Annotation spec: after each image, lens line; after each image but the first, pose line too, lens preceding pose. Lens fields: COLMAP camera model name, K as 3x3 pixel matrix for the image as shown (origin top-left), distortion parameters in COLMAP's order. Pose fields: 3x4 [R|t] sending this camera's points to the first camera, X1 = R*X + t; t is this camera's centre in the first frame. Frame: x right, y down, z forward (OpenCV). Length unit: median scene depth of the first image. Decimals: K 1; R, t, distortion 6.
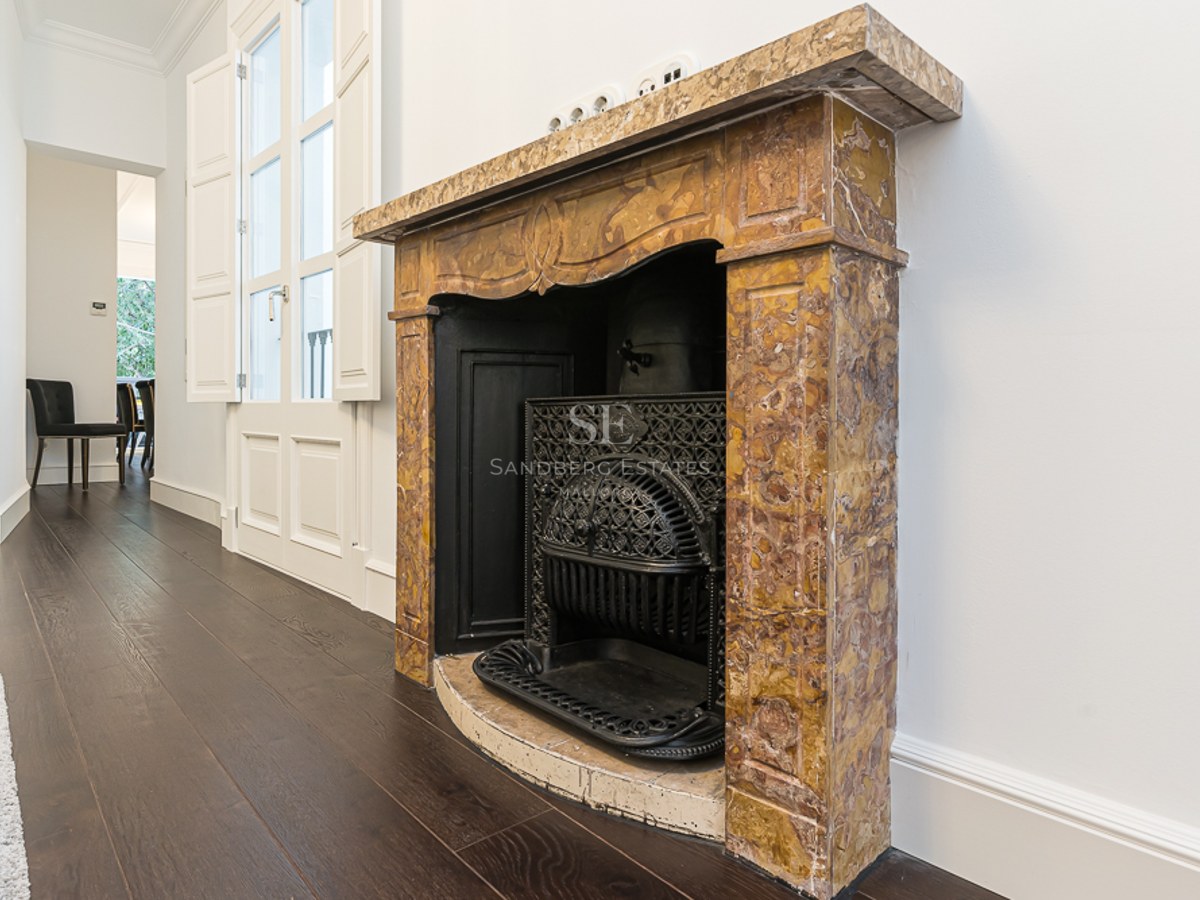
lens RADIAL K [[761.3, 0, 600.0], [0, 761.3, 405.4], [0, 0, 1]] dist [0.006345, 0.001137]
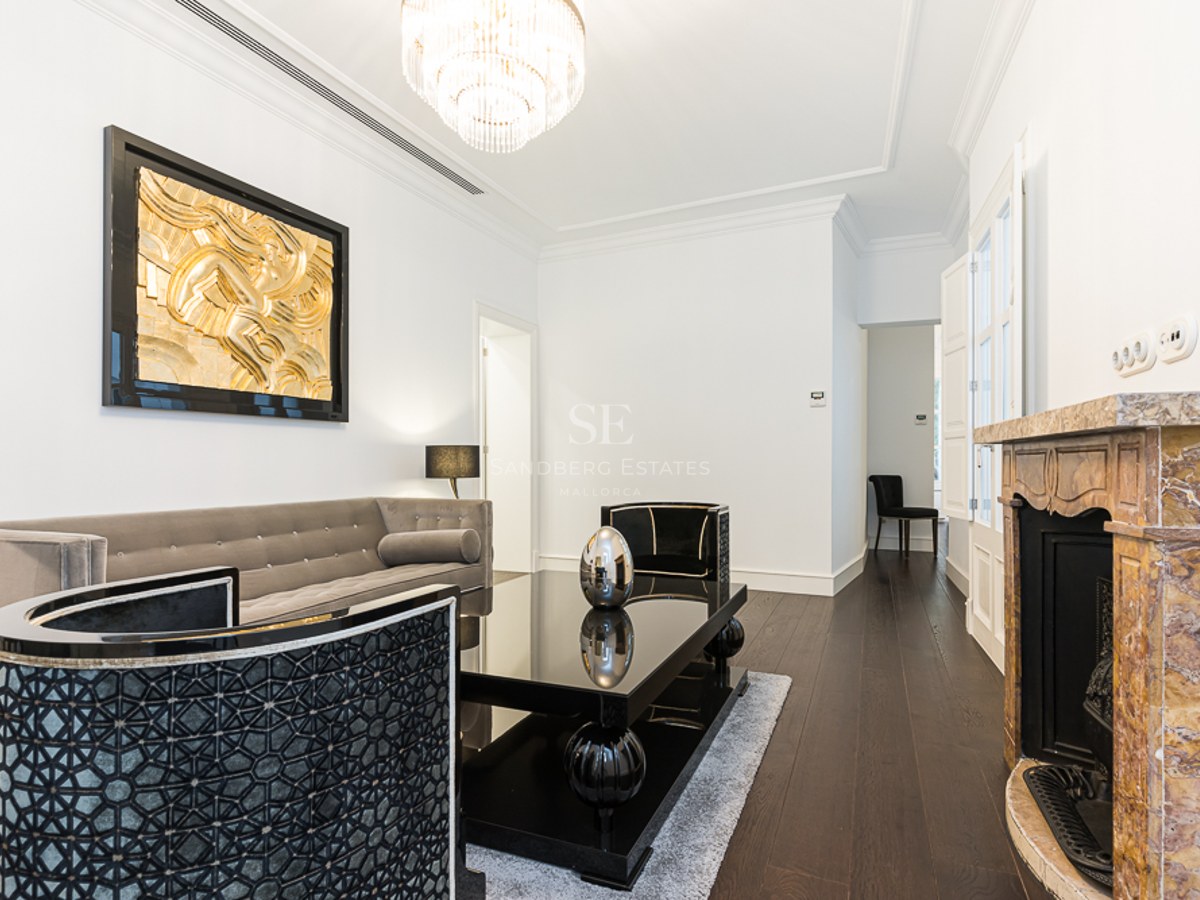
lens RADIAL K [[660.1, 0, 567.2], [0, 660.1, 441.3], [0, 0, 1]] dist [0.001132, -0.000638]
pose [[0.434183, -0.035980, -0.900106, 0.533798], [-0.000910, 0.999184, -0.040380, -0.194749], [0.900824, 0.018352, 0.433796, -0.274833]]
